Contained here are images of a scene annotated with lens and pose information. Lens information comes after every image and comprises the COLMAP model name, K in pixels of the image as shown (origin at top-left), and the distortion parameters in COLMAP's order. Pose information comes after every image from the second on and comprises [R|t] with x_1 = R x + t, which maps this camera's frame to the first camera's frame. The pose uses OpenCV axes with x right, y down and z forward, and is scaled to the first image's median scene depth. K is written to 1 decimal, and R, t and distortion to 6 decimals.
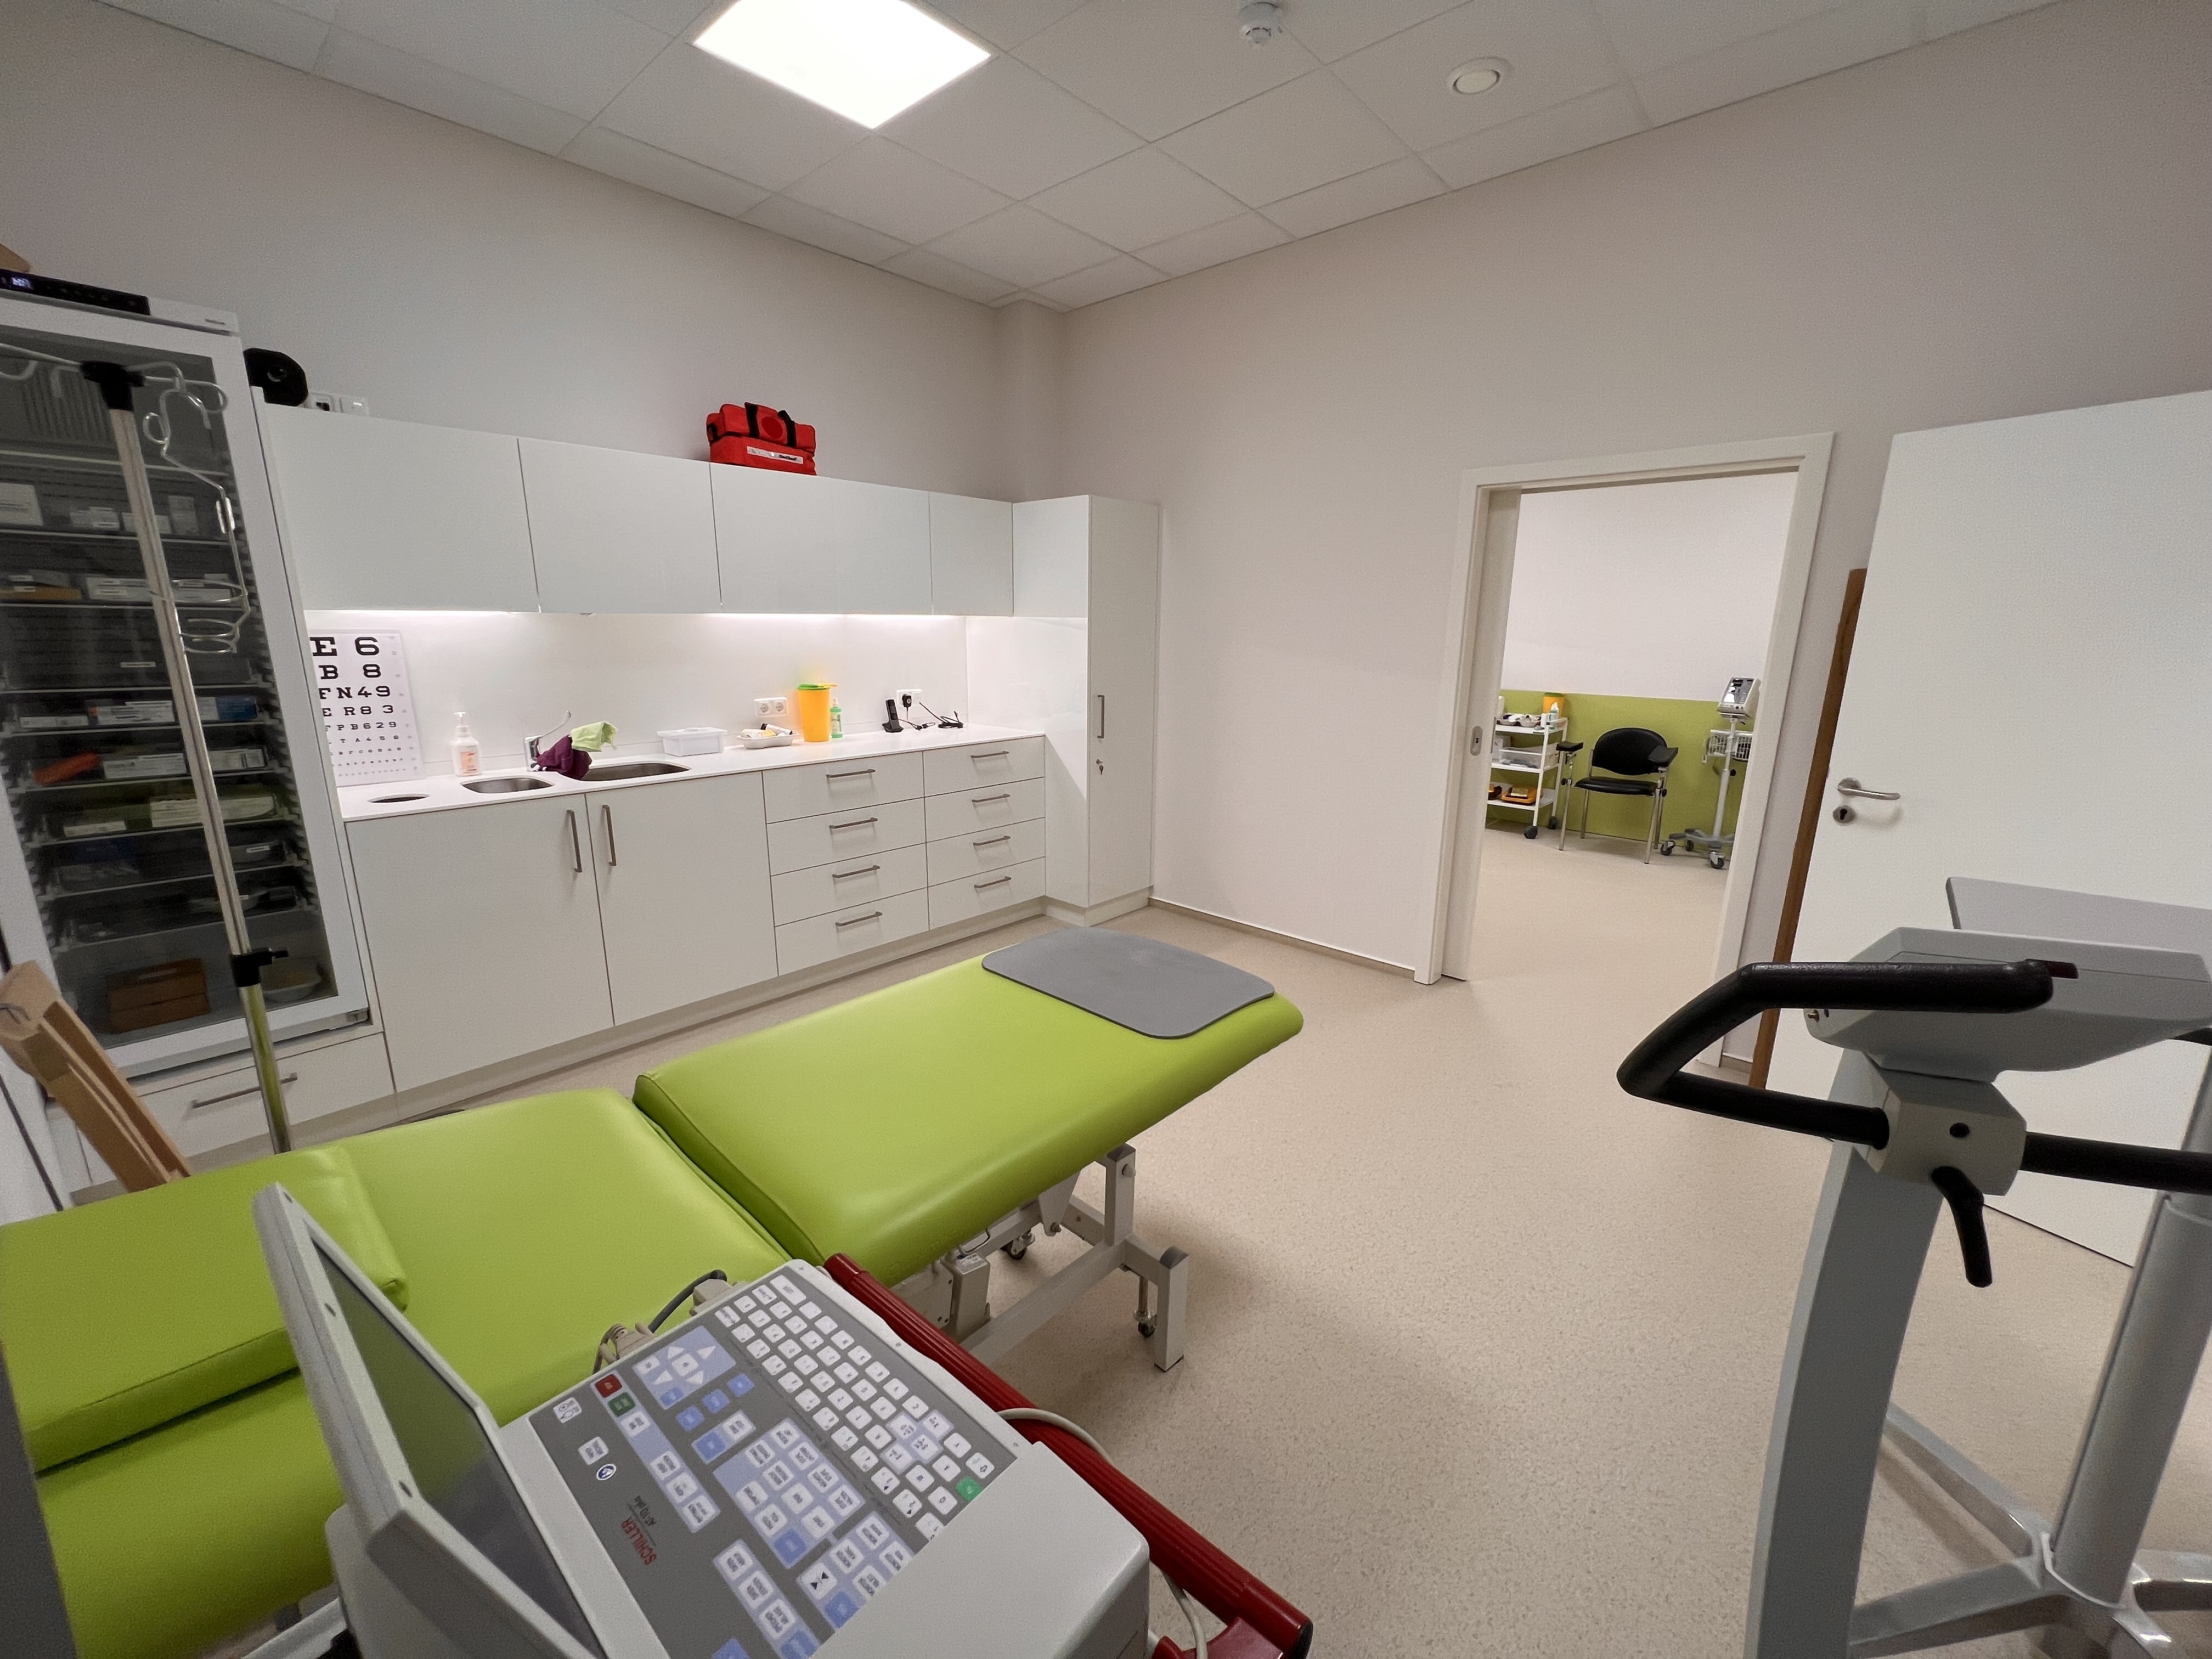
lens RADIAL K [[890.2, 0, 1102.0], [0, 890.2, 829.4], [0, 0, 1]] dist [-0.000711, 0.000152]
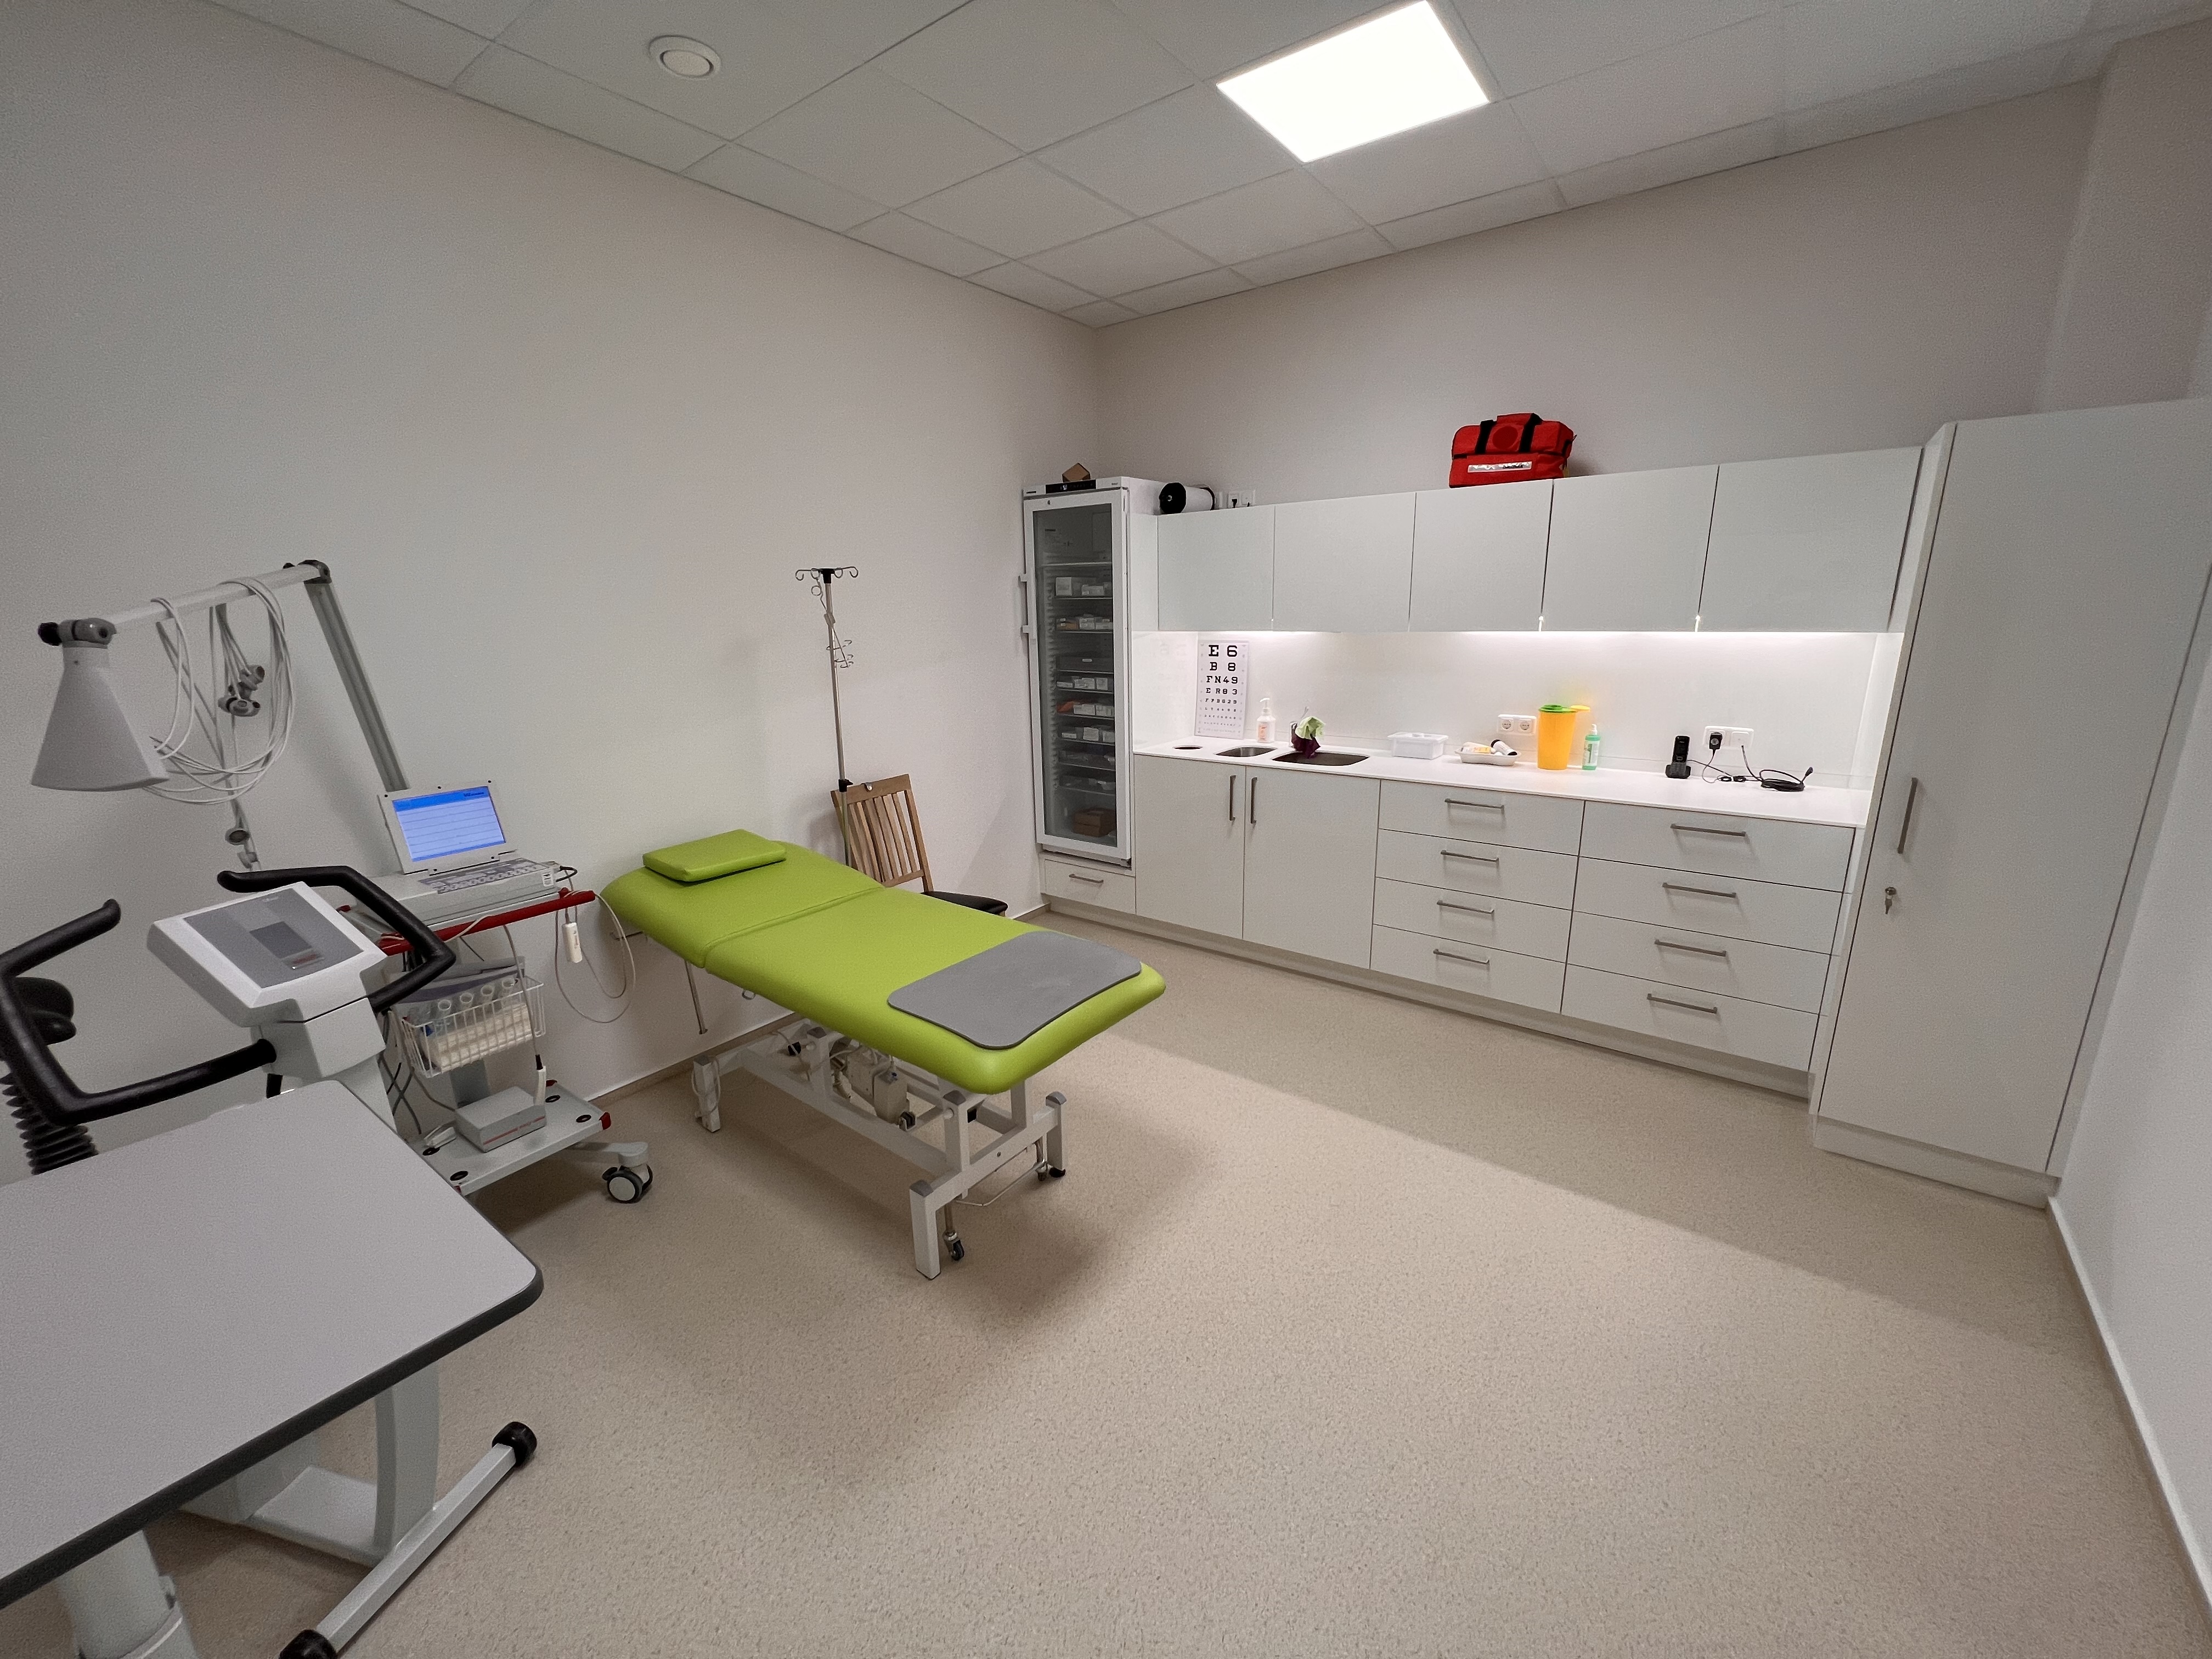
lens RADIAL K [[890.2, 0, 1103.2], [0, 890.2, 830.0], [0, 0, 1]] dist [-0.000711, 0.000152]
pose [[0.078492, 0.238644, -0.967930, 0.605182], [-0.207322, 0.953605, 0.218300, -0.161681], [0.975119, 0.183538, 0.124327, 0.516717]]
